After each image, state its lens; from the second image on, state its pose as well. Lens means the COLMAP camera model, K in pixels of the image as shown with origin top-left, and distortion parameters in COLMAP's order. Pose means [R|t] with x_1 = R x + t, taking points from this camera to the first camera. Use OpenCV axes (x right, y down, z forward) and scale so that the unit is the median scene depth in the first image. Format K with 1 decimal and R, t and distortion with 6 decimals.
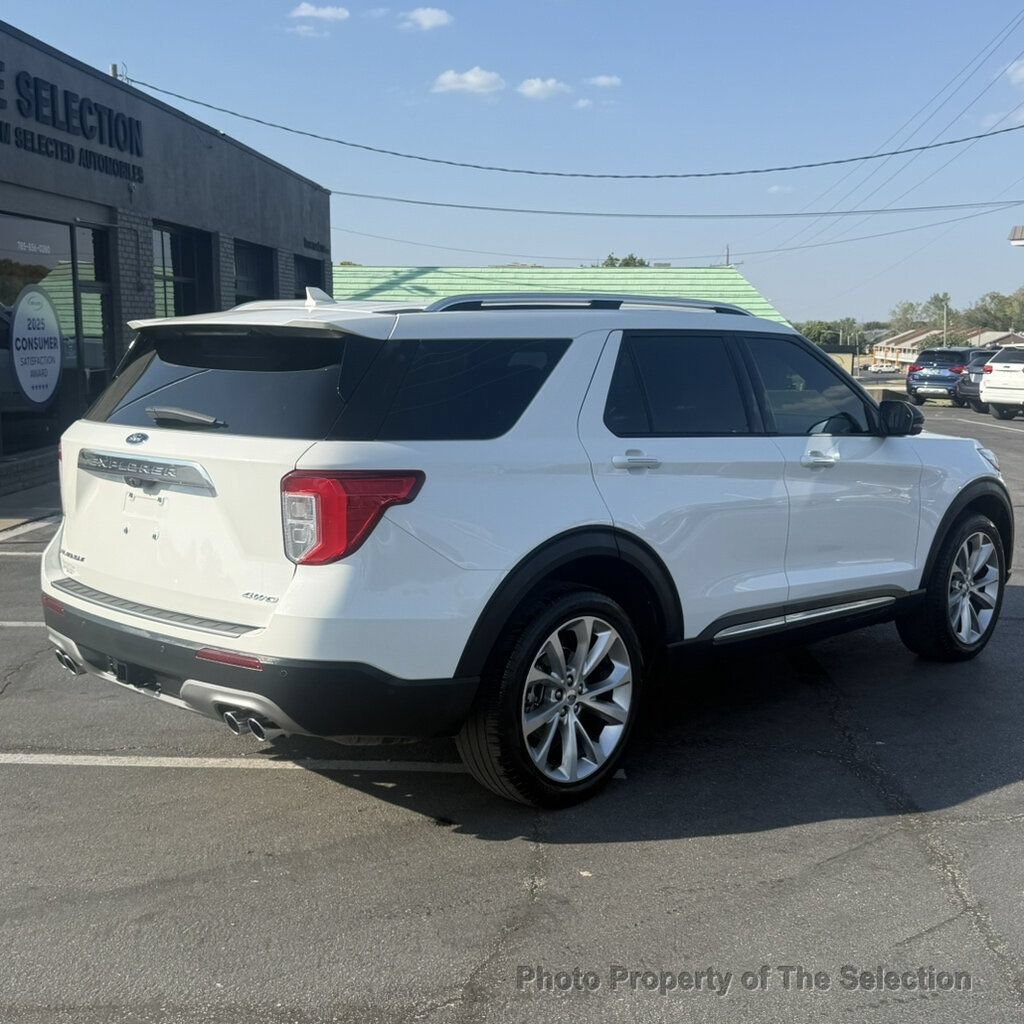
lens RADIAL K [[1249.9, 0, 518.6], [0, 1249.9, 515.8], [0, 0, 1]] dist [0.192879, -0.433266]
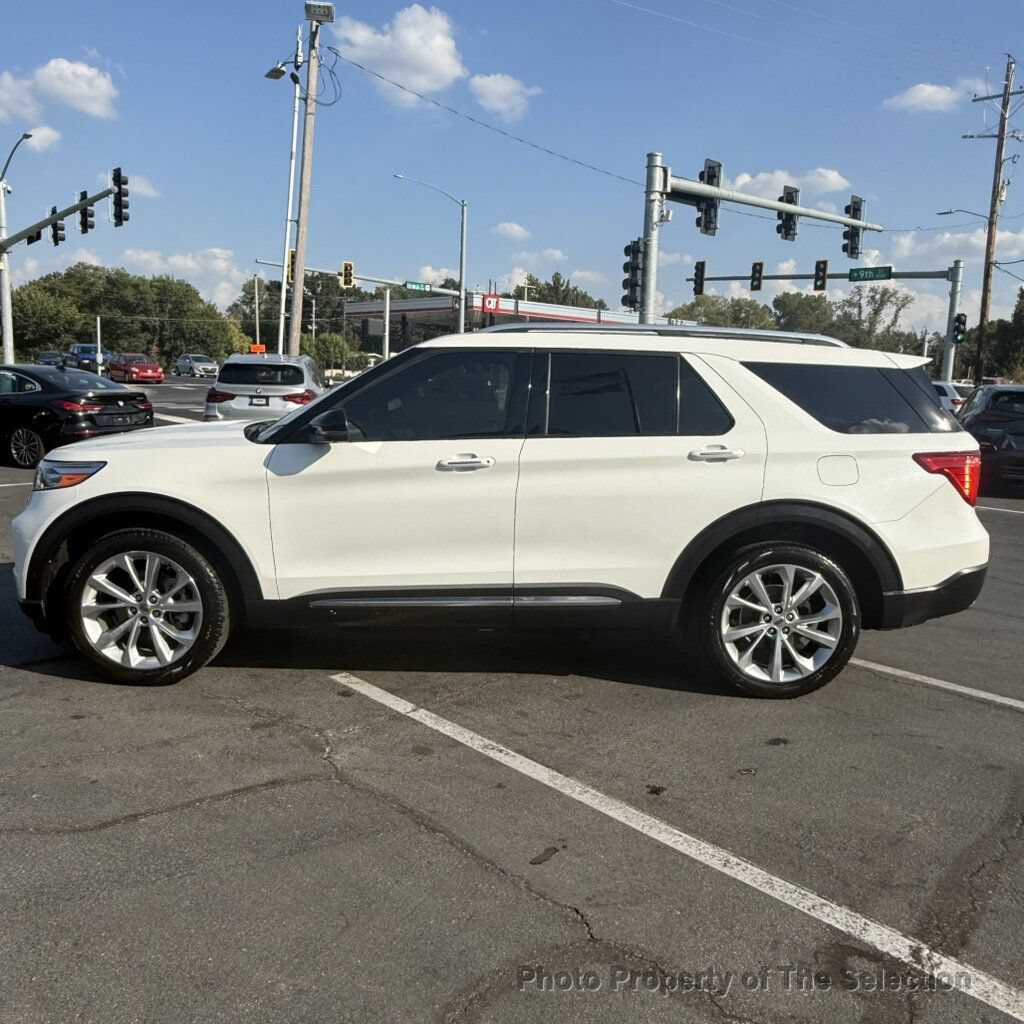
lens RADIAL K [[943.0, 0, 506.8], [0, 943.0, 505.9], [0, 0, 1]] dist [0.001857, -0.004224]
pose [[-0.700652, -0.124668, 0.702527, -0.680119], [0.063135, 0.969922, 0.235086, -0.250982], [-0.710704, 0.209068, -0.671707, 1.929715]]
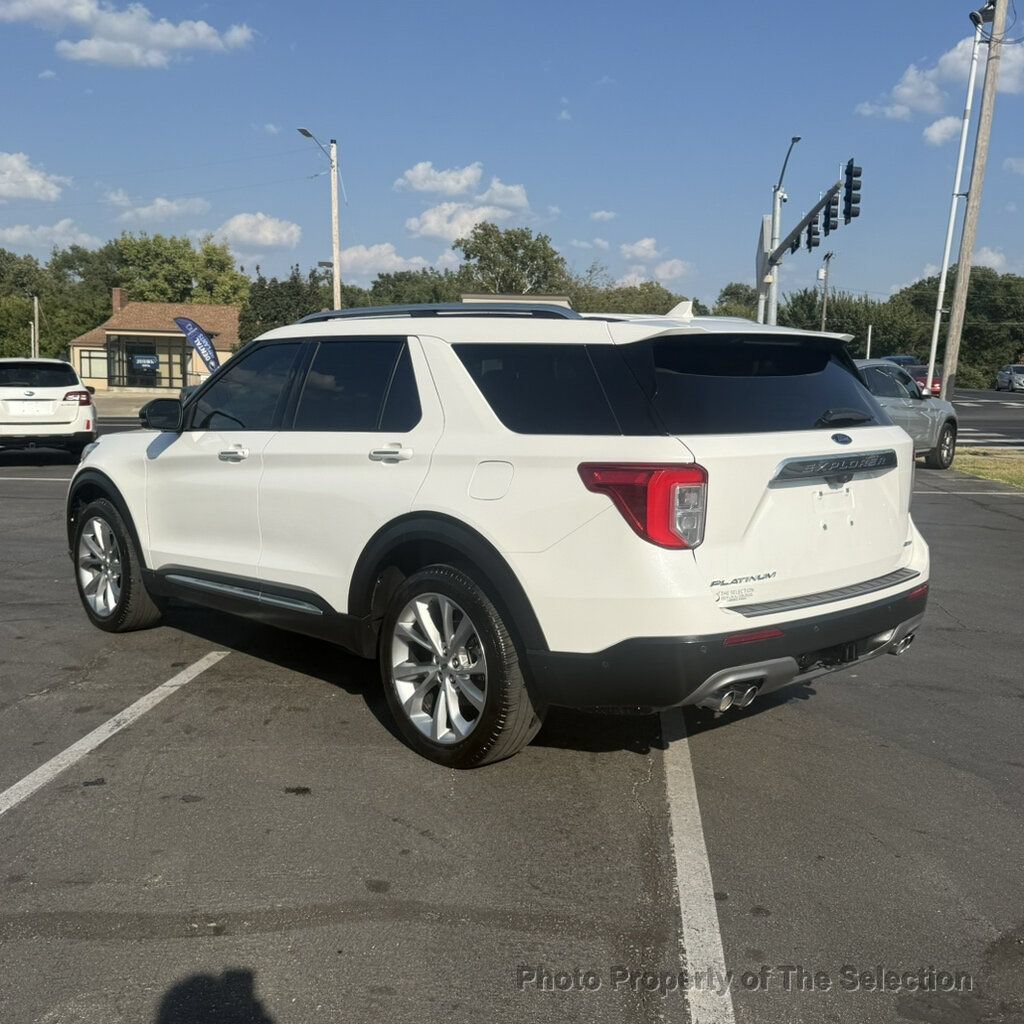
lens RADIAL K [[1080.1, 0, 525.2], [0, 1080.1, 519.5], [0, 0, 1]] dist [0.187527, -0.406362]
pose [[0.033306, -0.138170, 0.989848, -1.052377], [0.122408, 0.983505, 0.133166, -0.126734], [-0.991921, 0.116731, 0.049669, 1.033912]]
